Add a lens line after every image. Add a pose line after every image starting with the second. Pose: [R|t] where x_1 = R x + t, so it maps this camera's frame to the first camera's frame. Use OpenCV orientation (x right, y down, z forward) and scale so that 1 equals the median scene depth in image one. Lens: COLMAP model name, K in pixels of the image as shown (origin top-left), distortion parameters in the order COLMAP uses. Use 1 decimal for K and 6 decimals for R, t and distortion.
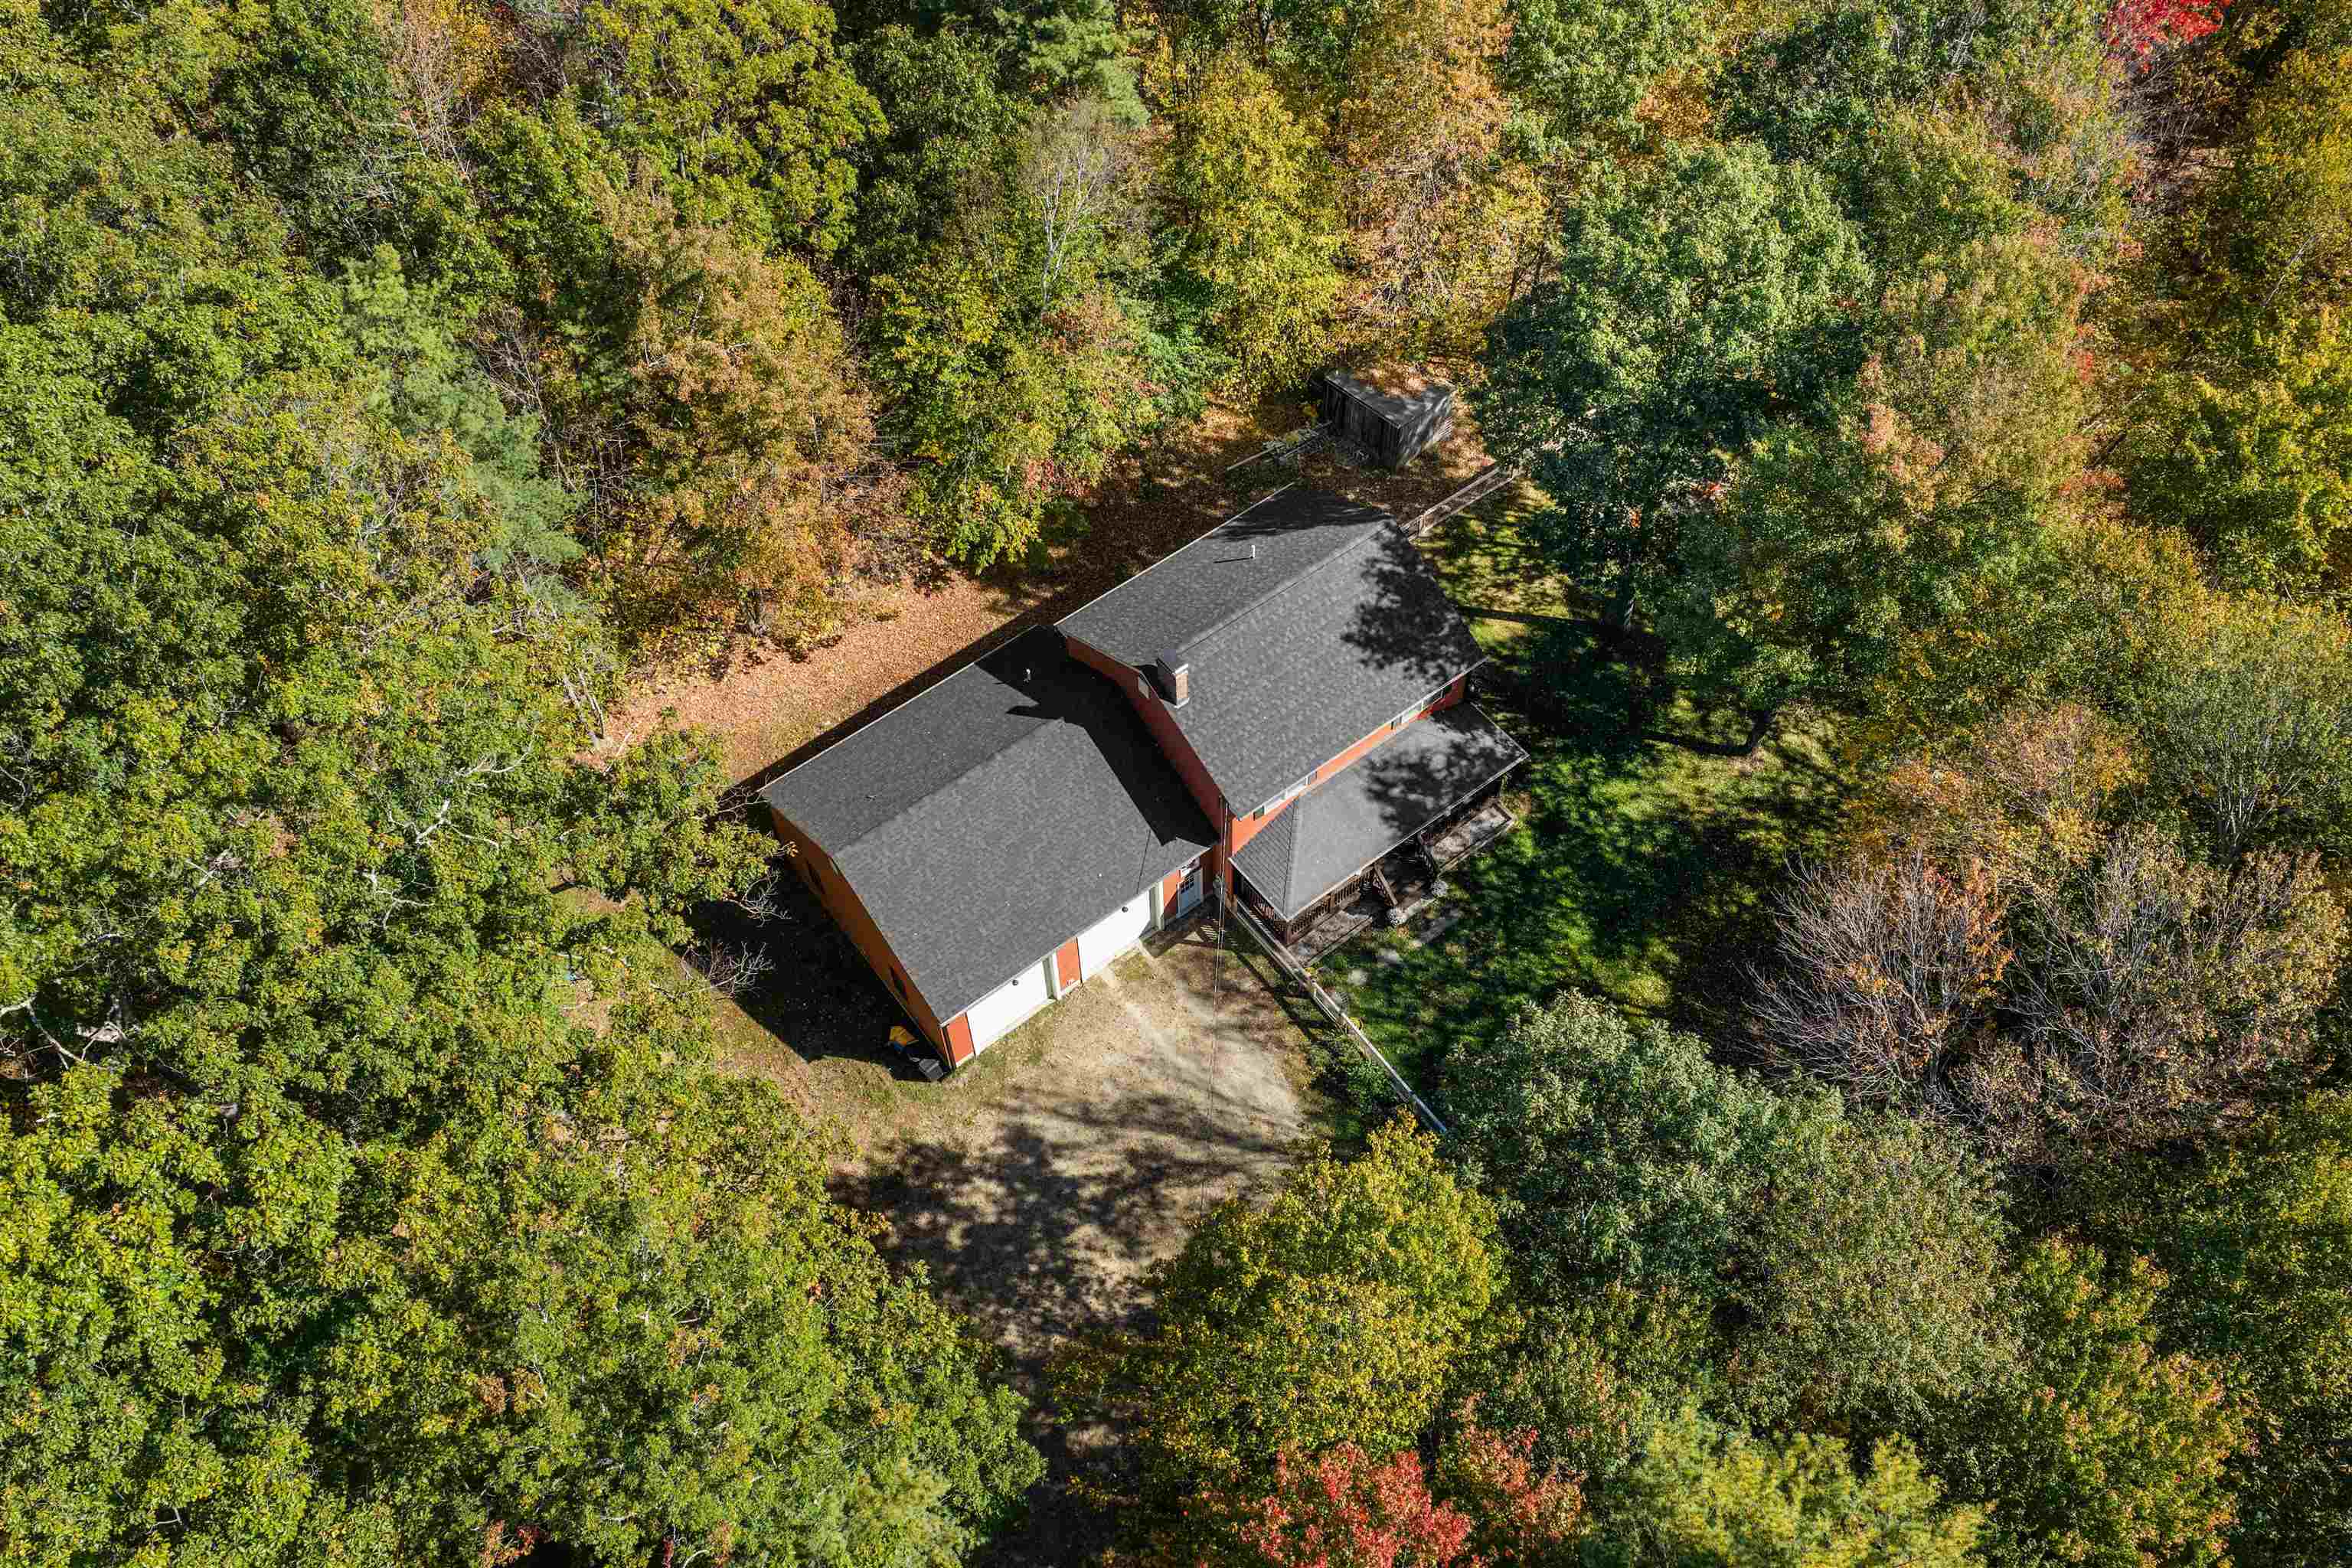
lens RADIAL K [[1940.5, 0, 1172.2], [0, 1940.5, 787.2], [0, 0, 1]] dist [-0.006209, -0.001237]
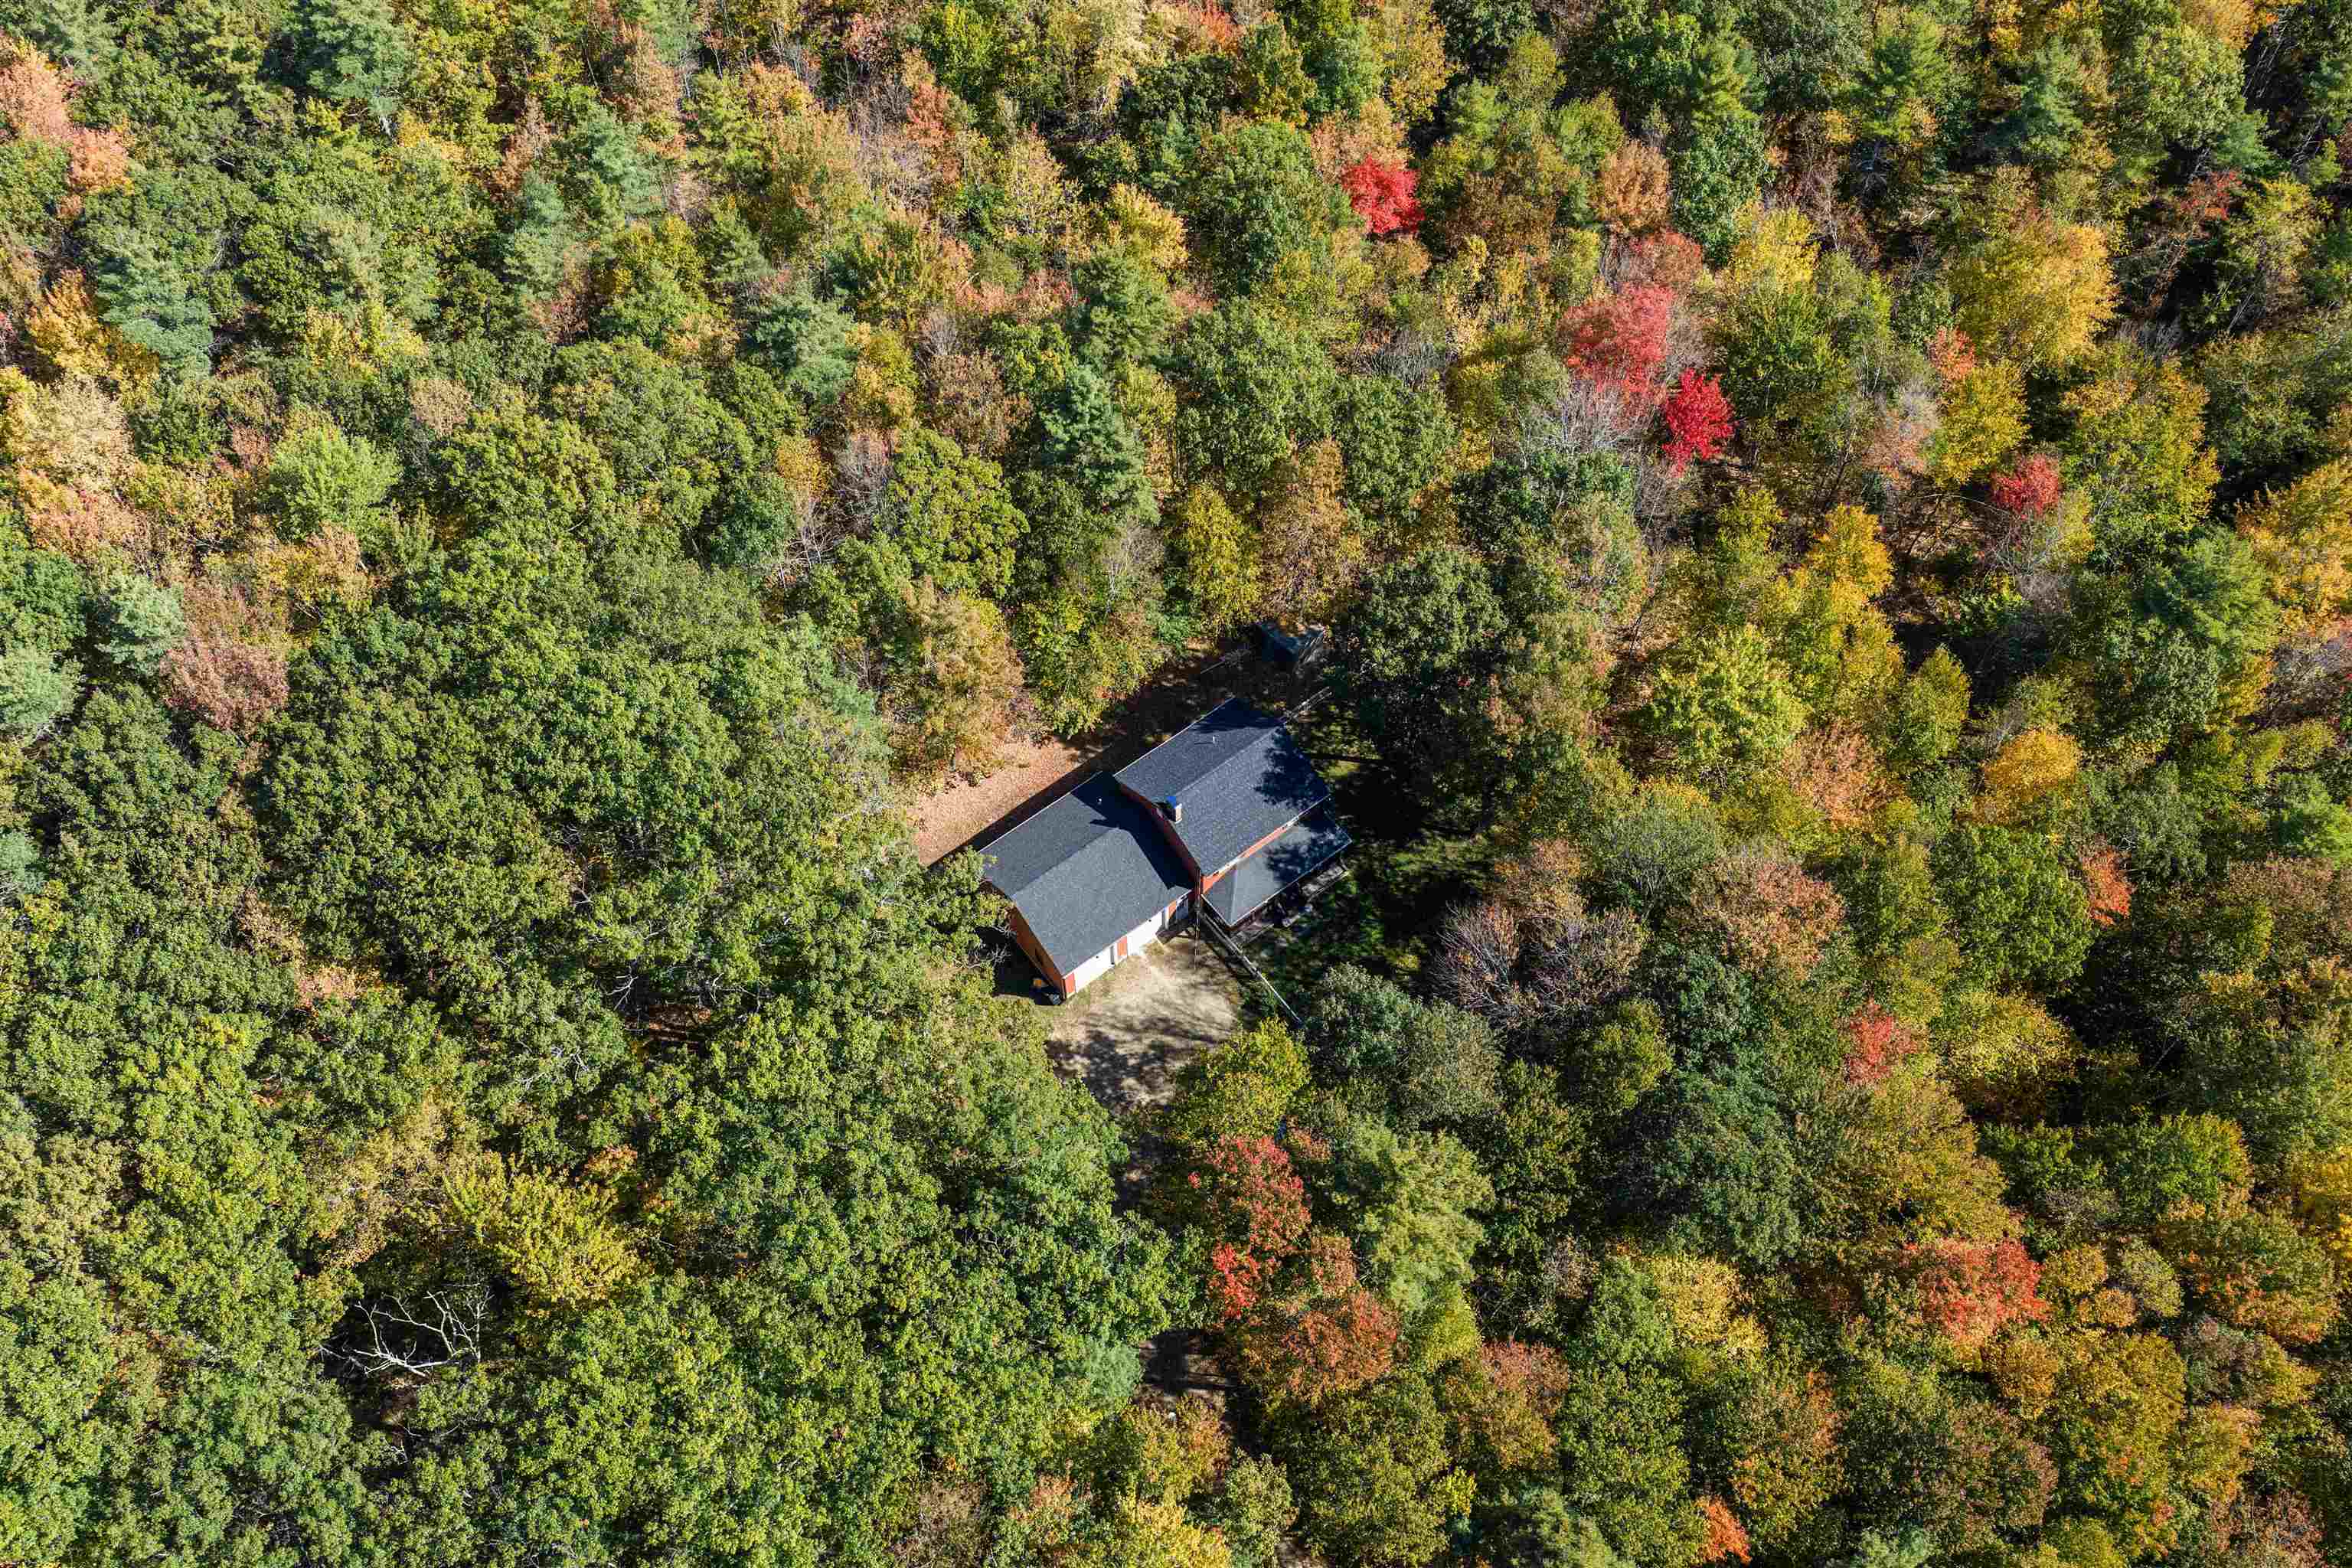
lens RADIAL K [[1940.5, 0, 1188.8], [0, 1940.5, 722.7], [0, 0, 1]] dist [-0.006209, -0.001237]
pose [[0.999652, -0.000559, 0.026387, -0.037107], [0.000762, 0.999970, -0.007719, -0.128047], [-0.026382, 0.007736, 0.999622, -1.021585]]
